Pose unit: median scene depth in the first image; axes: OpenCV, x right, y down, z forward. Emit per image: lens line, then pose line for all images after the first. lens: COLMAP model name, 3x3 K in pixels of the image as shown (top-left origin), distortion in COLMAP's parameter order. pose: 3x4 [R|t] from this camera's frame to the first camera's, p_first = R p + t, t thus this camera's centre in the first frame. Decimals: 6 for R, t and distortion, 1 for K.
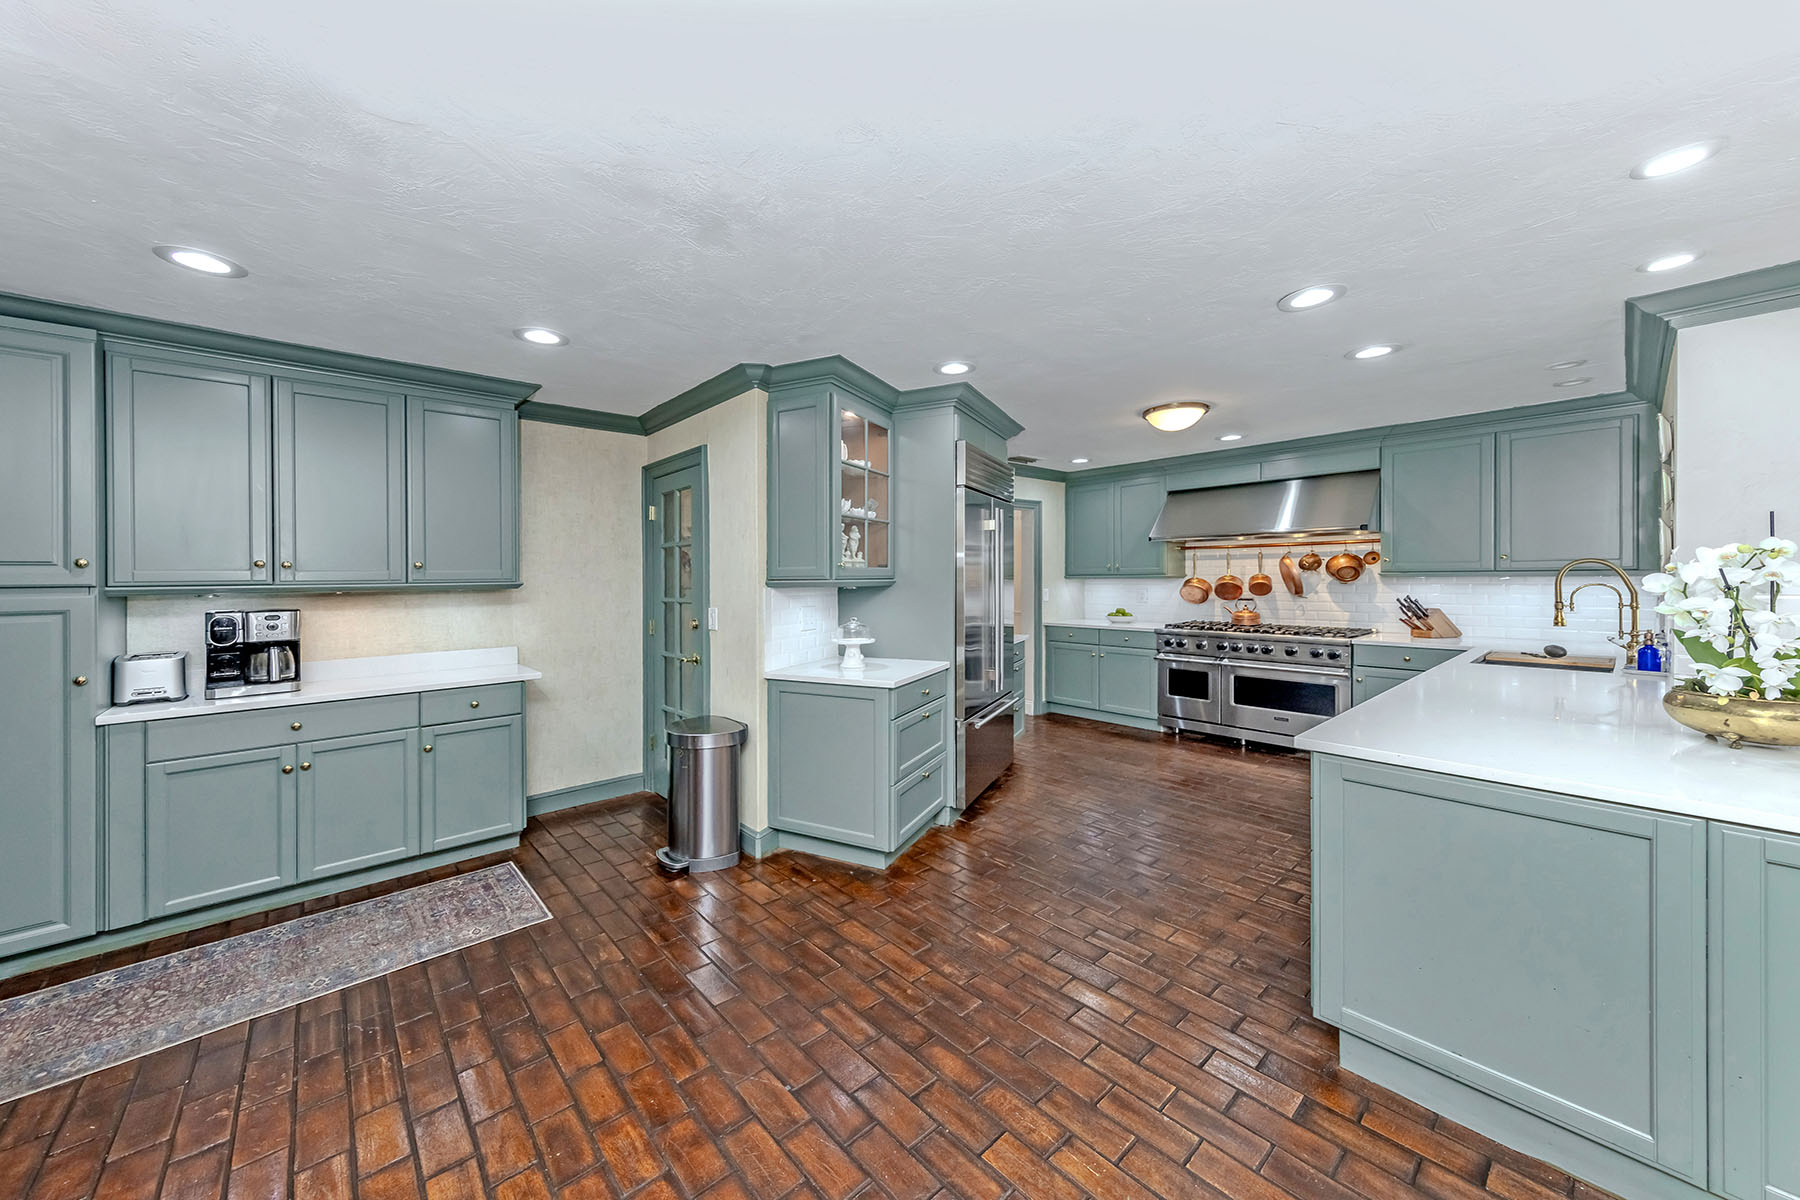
lens RADIAL K [[654.0, 0, 877.8], [0, 654.0, 579.3], [0, 0, 1]] dist [0.008295, -0.000243]
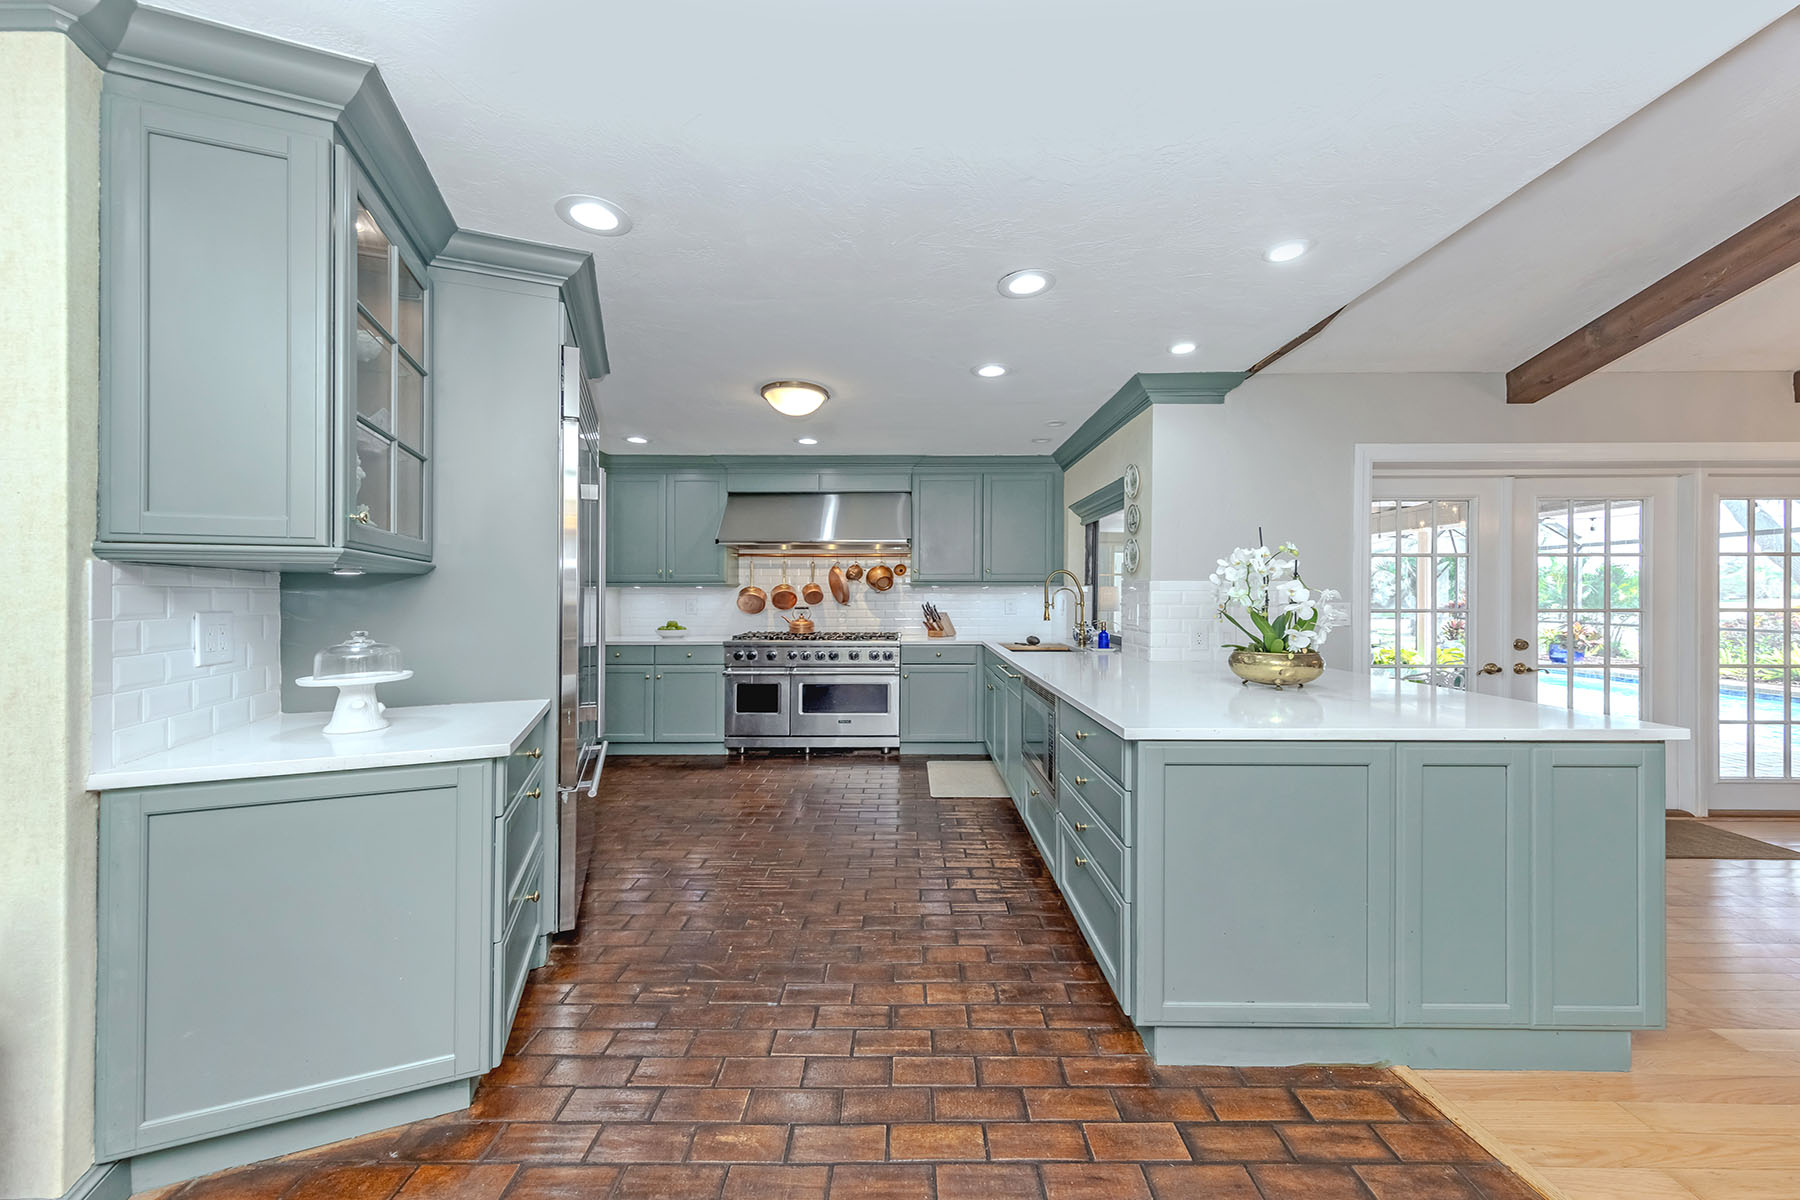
lens RADIAL K [[654.0, 0, 915.1], [0, 654.0, 599.9], [0, 0, 1]] dist [0.008295, -0.000243]
pose [[0.655065, 0.003281, 0.755565, -0.101124], [-0.001417, 0.999994, -0.003114, 0.025294], [-0.755571, 0.000969, 0.655066, 0.251560]]
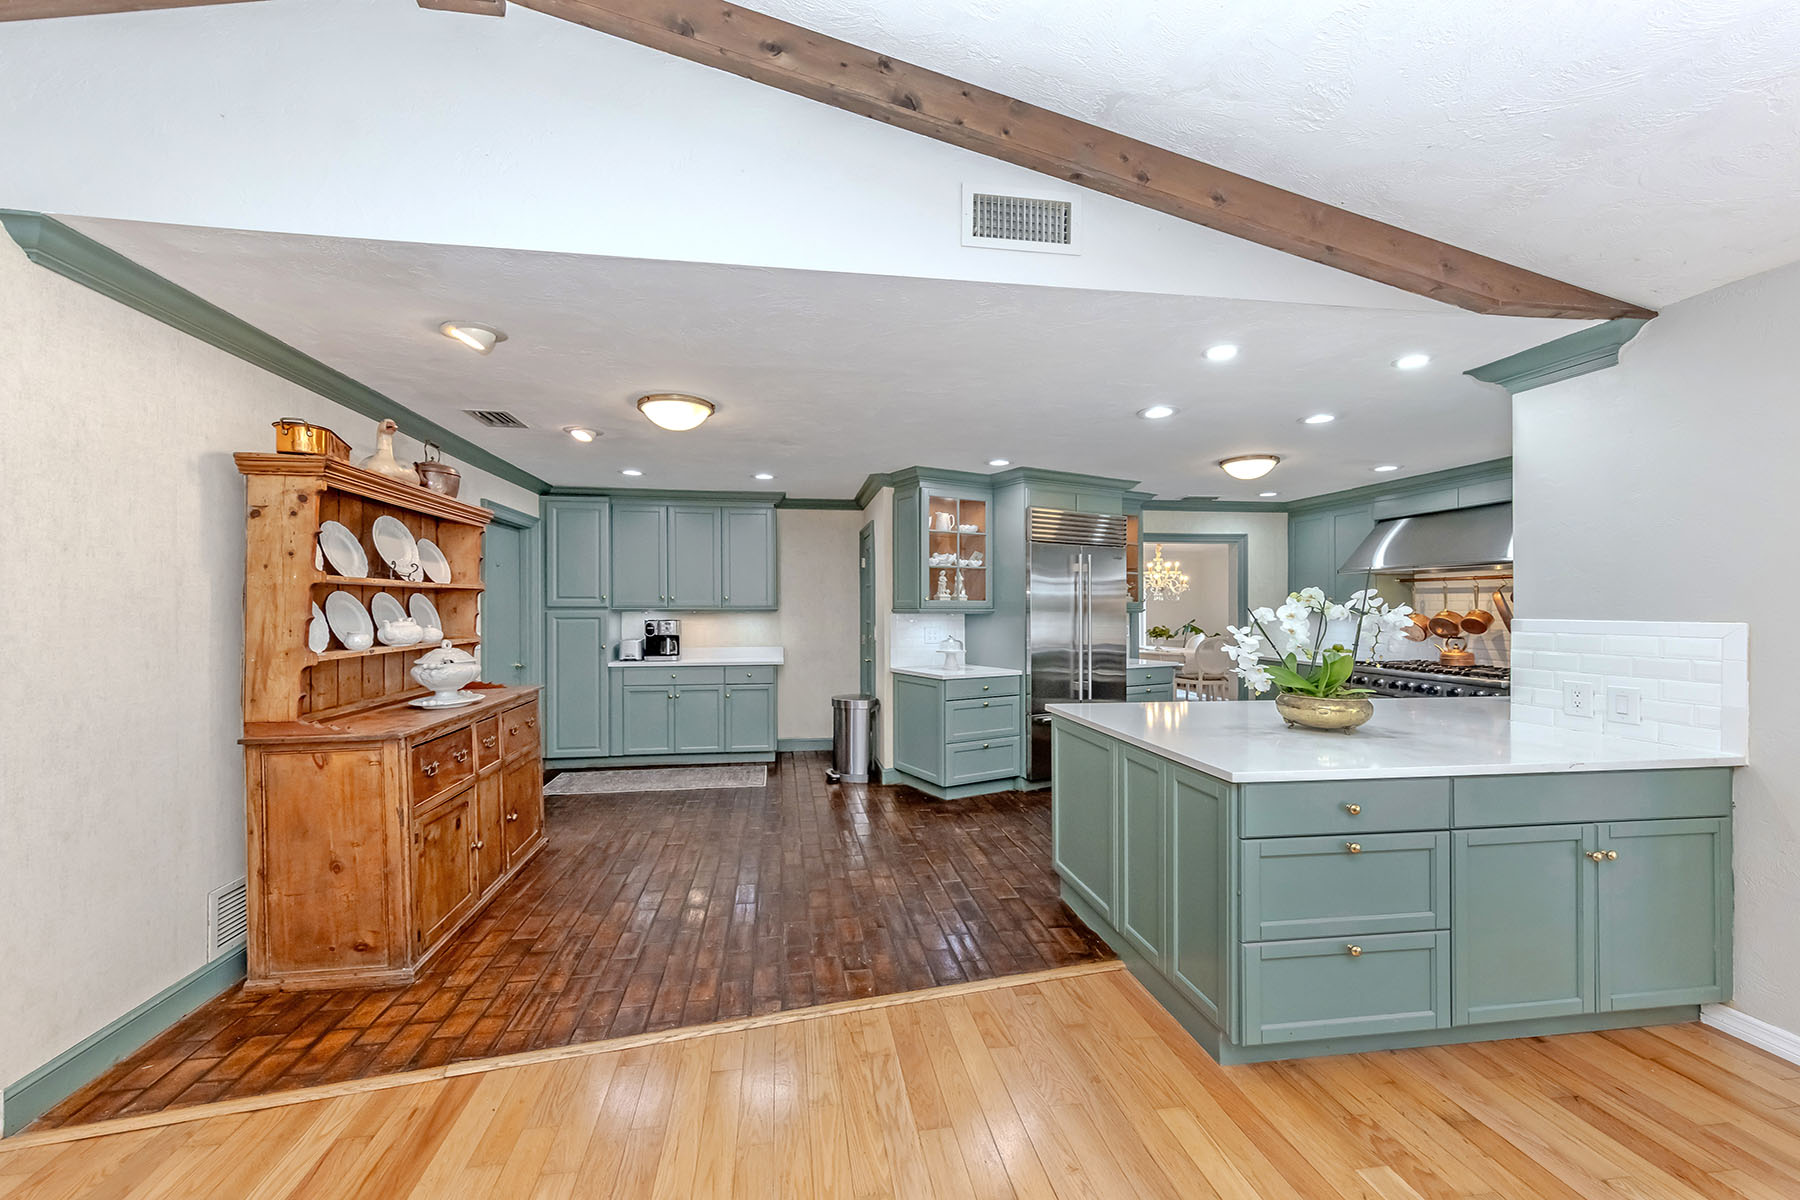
lens RADIAL K [[728.2, 0, 895.9], [0, 728.2, 615.6], [0, 0, 1]] dist [0.012880, 0.000052]
pose [[0.850252, 0.019864, -0.526001, 0.523305], [-0.013420, 0.999781, 0.016064, -0.006728], [0.526205, -0.006599, 0.850332, -0.330986]]
